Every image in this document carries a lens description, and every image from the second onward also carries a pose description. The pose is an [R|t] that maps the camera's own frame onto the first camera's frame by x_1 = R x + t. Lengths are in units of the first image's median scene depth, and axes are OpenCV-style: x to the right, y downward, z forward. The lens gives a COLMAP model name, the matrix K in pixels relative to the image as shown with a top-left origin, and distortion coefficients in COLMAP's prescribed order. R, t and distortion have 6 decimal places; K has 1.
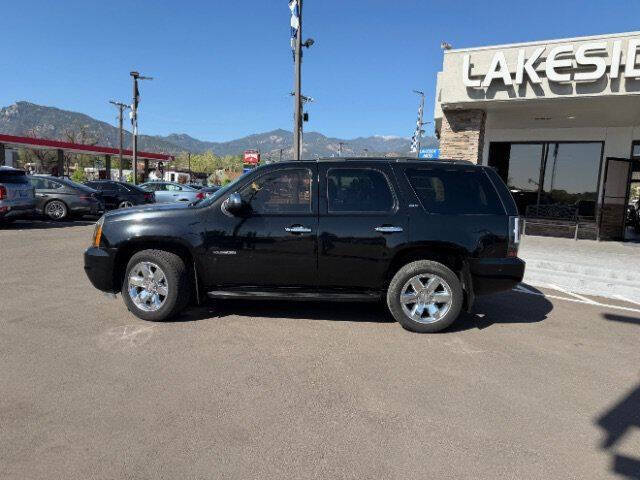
lens RADIAL K [[447.7, 0, 317.7], [0, 447.7, 243.6], [0, 0, 1]] dist [0.032601, -0.040490]
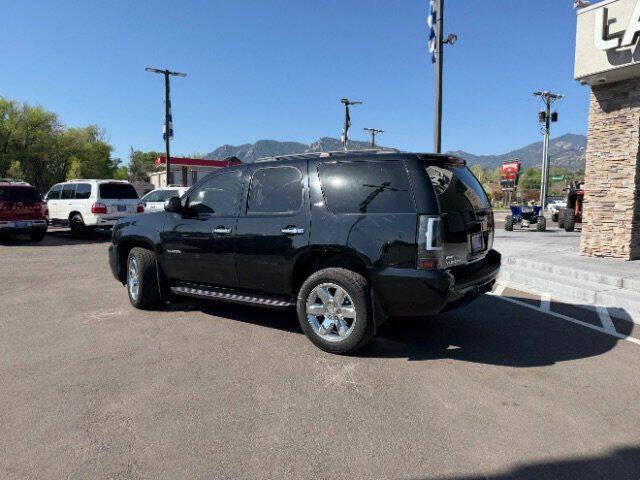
lens RADIAL K [[447.7, 0, 318.4], [0, 447.7, 239.0], [0, 0, 1]] dist [0.032601, -0.040490]
pose [[0.835174, 0.014064, -0.549806, 0.389136], [-0.039055, 0.998666, -0.033781, 0.007187], [0.548598, 0.049686, 0.834609, 0.150809]]
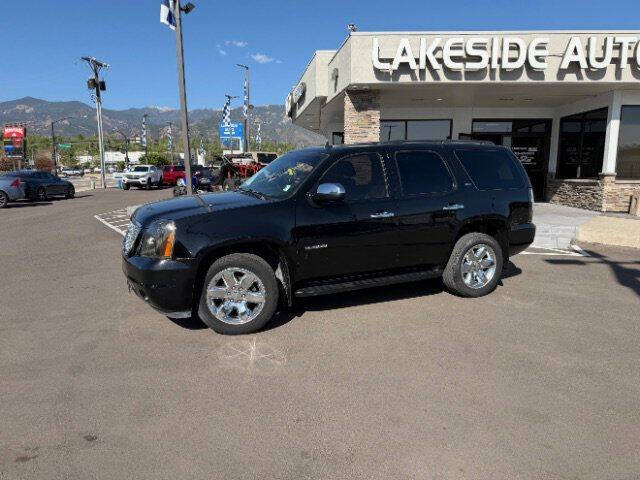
lens RADIAL K [[447.7, 0, 314.1], [0, 447.7, 244.8], [0, 0, 1]] dist [0.032601, -0.040490]
pose [[0.897715, -0.115463, 0.425178, -0.339192], [0.090444, 0.992792, 0.078643, -0.032547], [-0.431193, -0.032144, 0.901687, 0.091547]]
